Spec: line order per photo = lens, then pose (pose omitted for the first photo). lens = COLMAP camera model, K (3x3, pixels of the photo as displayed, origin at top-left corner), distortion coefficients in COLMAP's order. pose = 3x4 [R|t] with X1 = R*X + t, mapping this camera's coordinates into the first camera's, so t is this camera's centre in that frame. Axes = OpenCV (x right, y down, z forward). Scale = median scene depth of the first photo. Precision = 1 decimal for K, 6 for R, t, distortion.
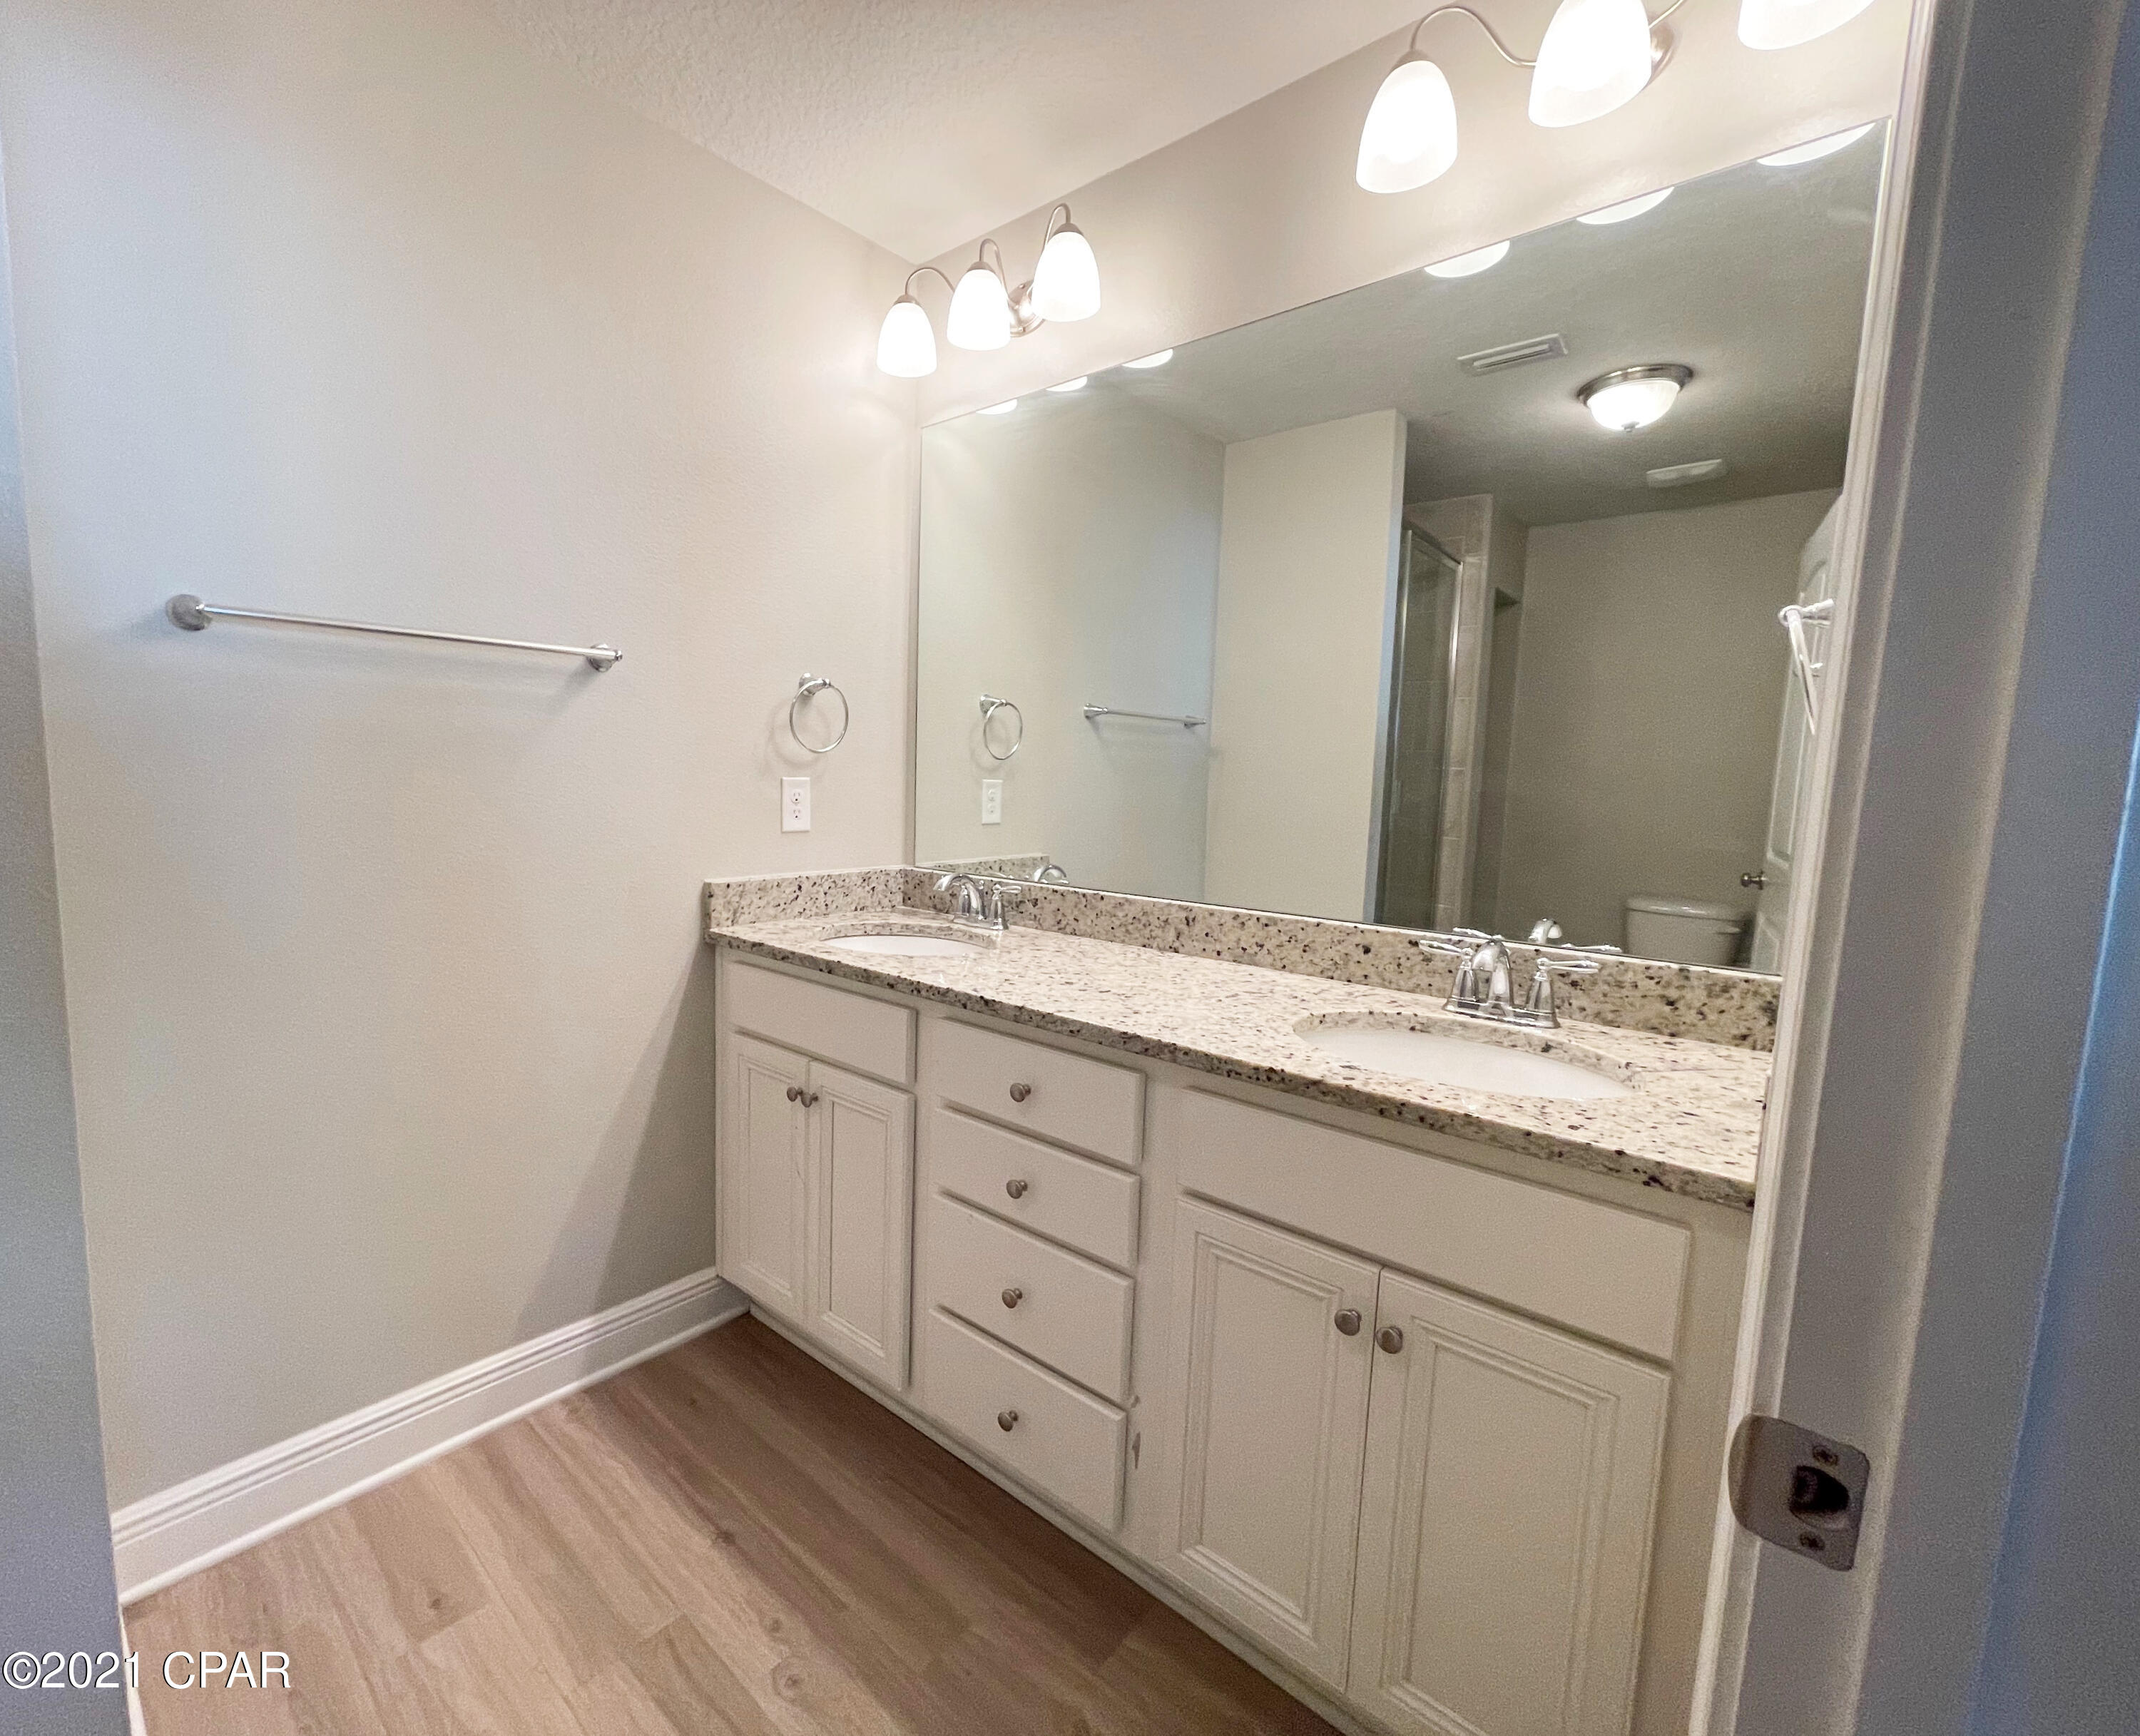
lens RADIAL K [[922.3, 0, 980.2], [0, 922.3, 877.2], [0, 0, 1]] dist [-0.003651, -0.000805]
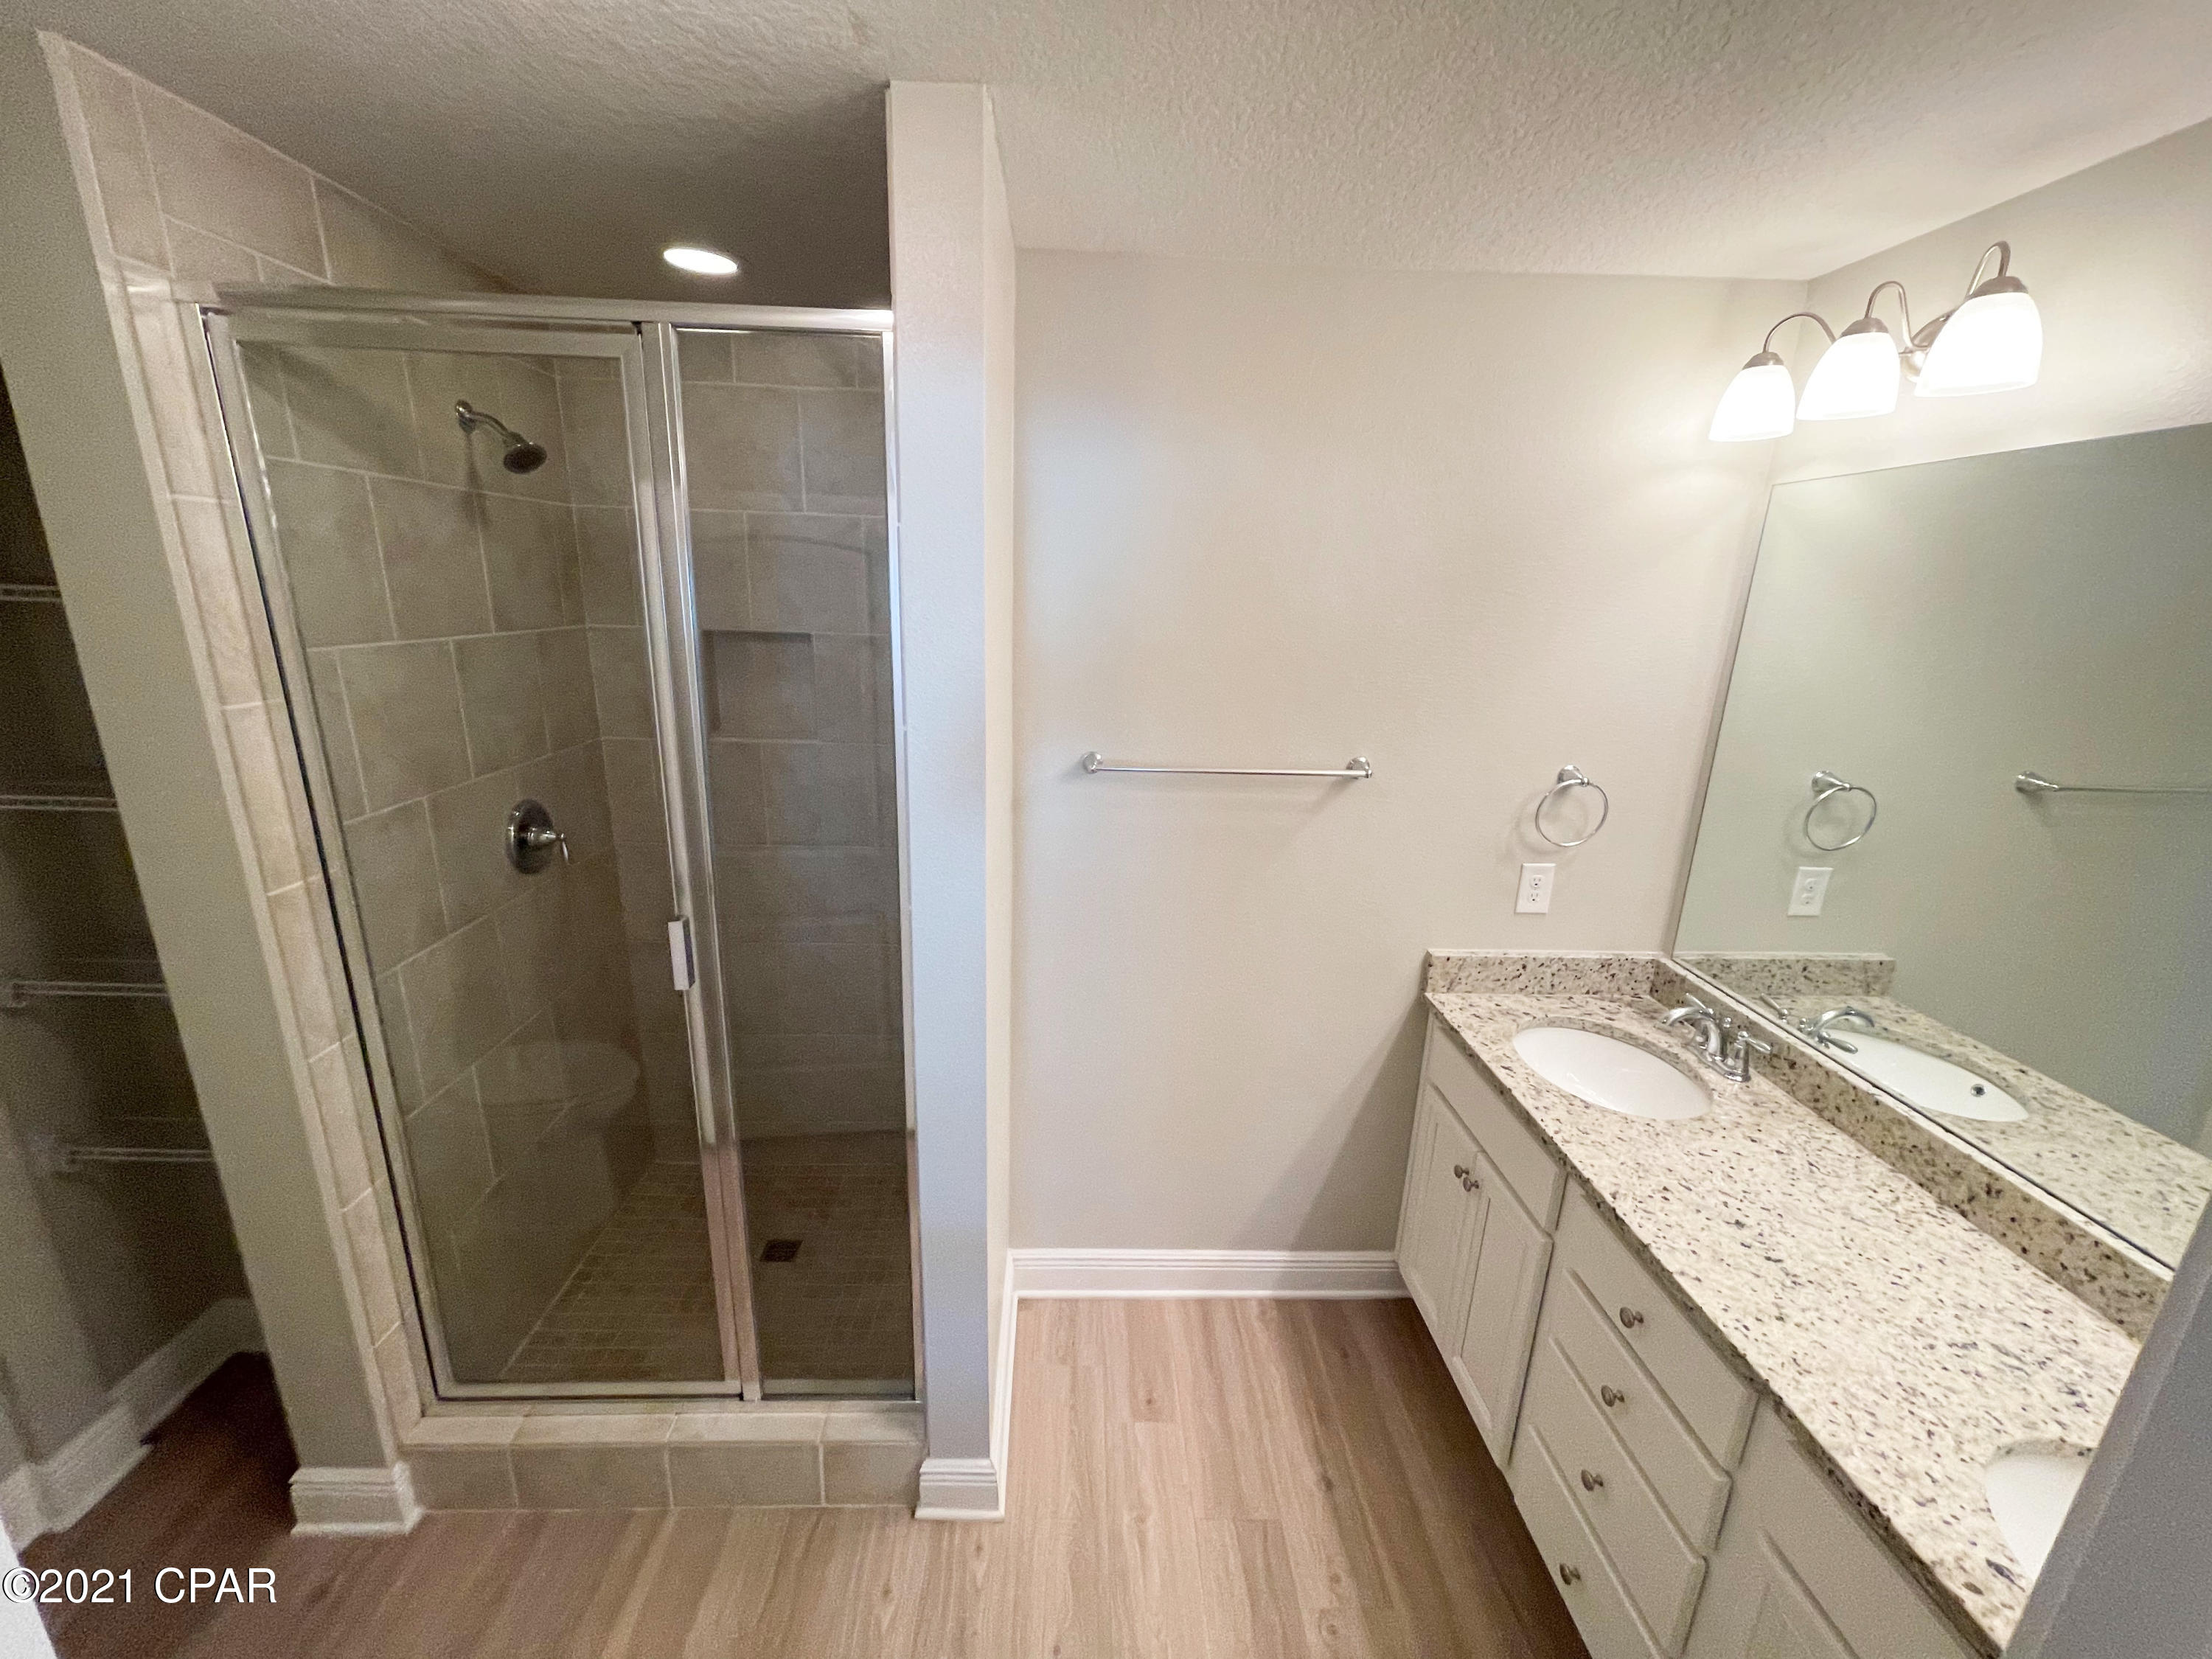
lens RADIAL K [[897.5, 0, 1104.3], [0, 897.5, 832.8], [0, 0, 1]] dist [-0.004773, 0.001170]
pose [[0.699510, 0.190719, -0.688703, 0.155048], [-0.093126, 0.979839, 0.176754, -0.296007], [0.708529, -0.059506, 0.703169, -0.049025]]
